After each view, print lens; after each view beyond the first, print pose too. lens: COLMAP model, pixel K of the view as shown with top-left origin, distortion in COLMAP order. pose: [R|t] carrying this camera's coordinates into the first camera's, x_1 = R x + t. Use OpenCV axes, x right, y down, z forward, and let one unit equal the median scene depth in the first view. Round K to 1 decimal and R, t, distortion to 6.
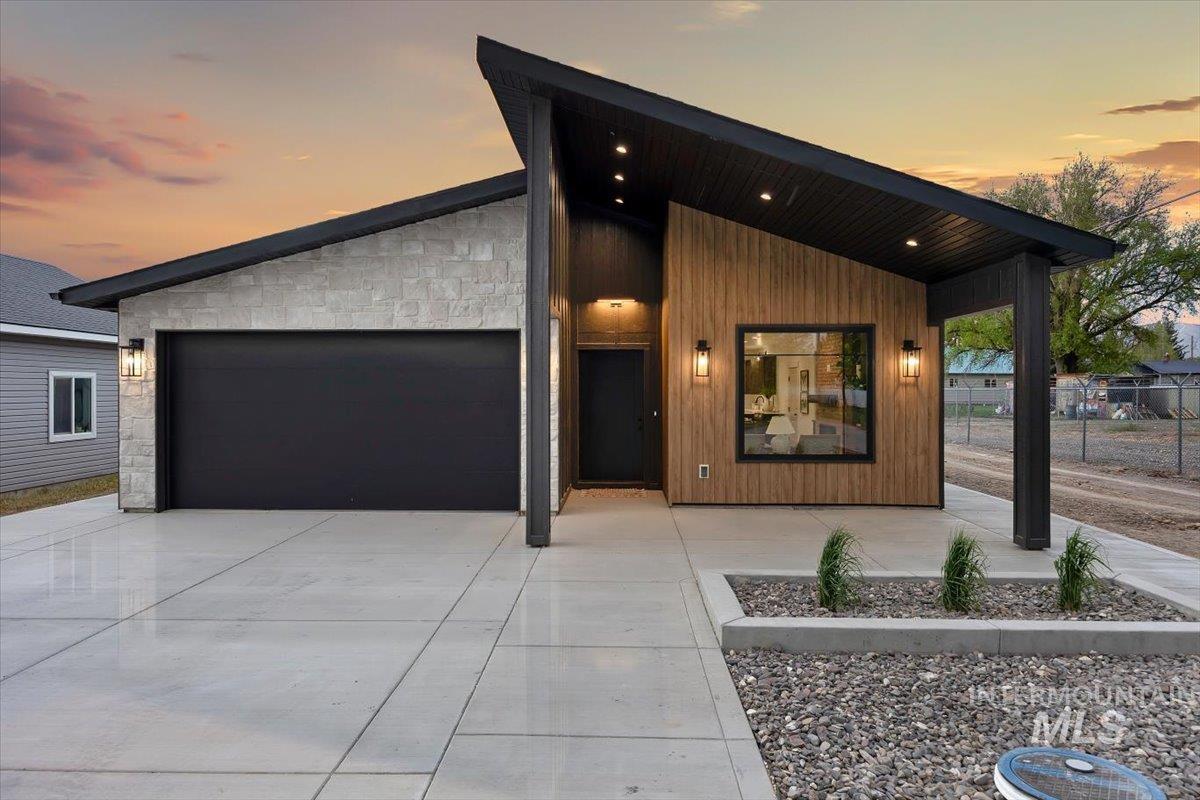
lens RADIAL K [[756.5, 0, 592.8], [0, 756.5, 389.2], [0, 0, 1]] dist [-0.009411, 0.004199]
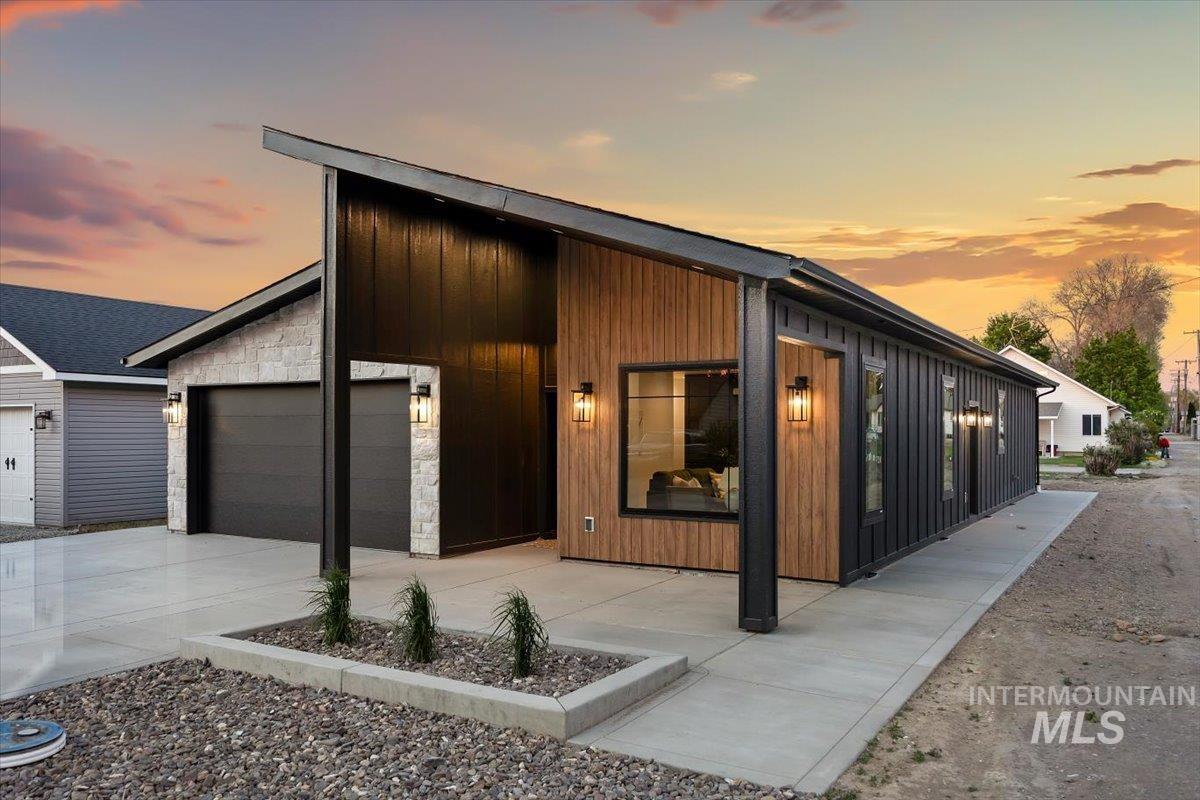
lens RADIAL K [[893.3, 0, 596.4], [0, 893.3, 423.8], [0, 0, 1]] dist [-0.000162, -0.001766]
pose [[0.876327, -0.002031, -0.481712, 0.685245], [0.000132, 0.999992, -0.003978, -0.009607], [0.481716, 0.003422, 0.876321, 0.047235]]
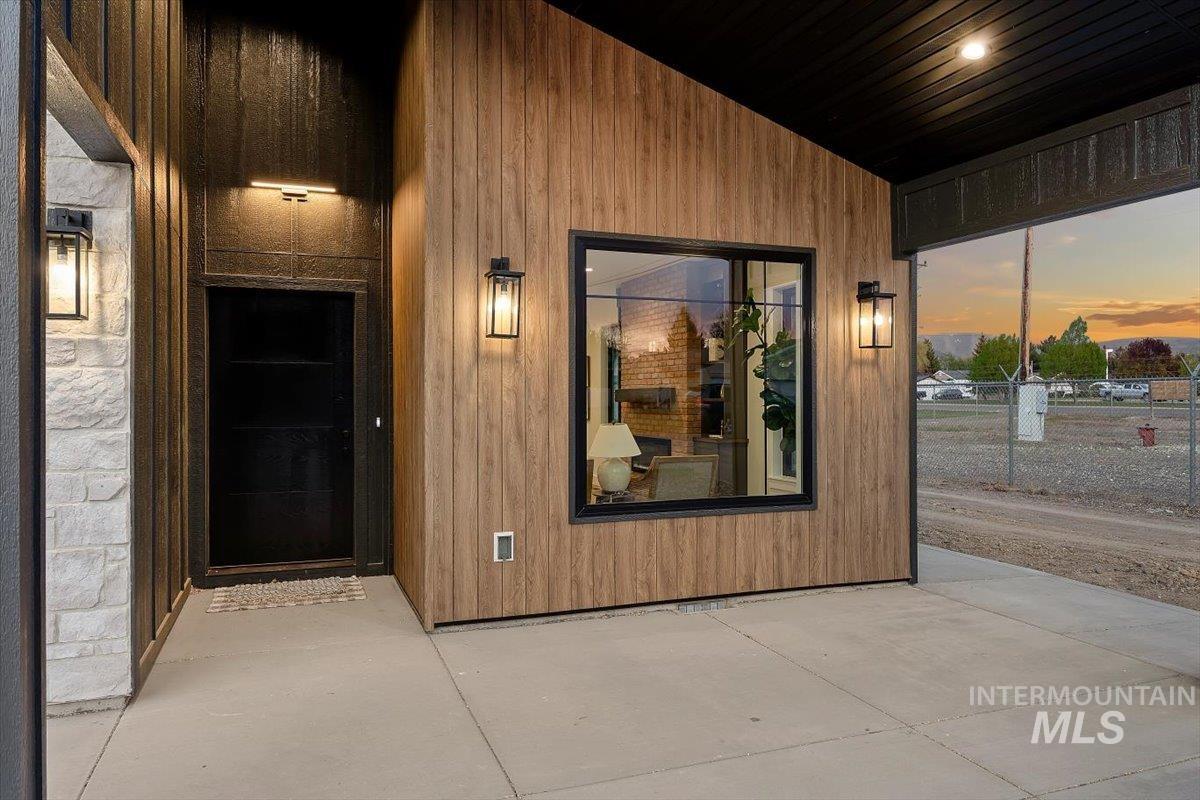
lens RADIAL K [[809.3, 0, 594.5], [0, 809.3, 397.2], [0, 0, 1]] dist [0.000397, 0.001565]
pose [[0.921833, -0.001005, 0.387586, 0.008275], [0.000893, 0.999999, 0.000468, 0.018426], [-0.387587, -0.000085, 0.921833, 0.531681]]
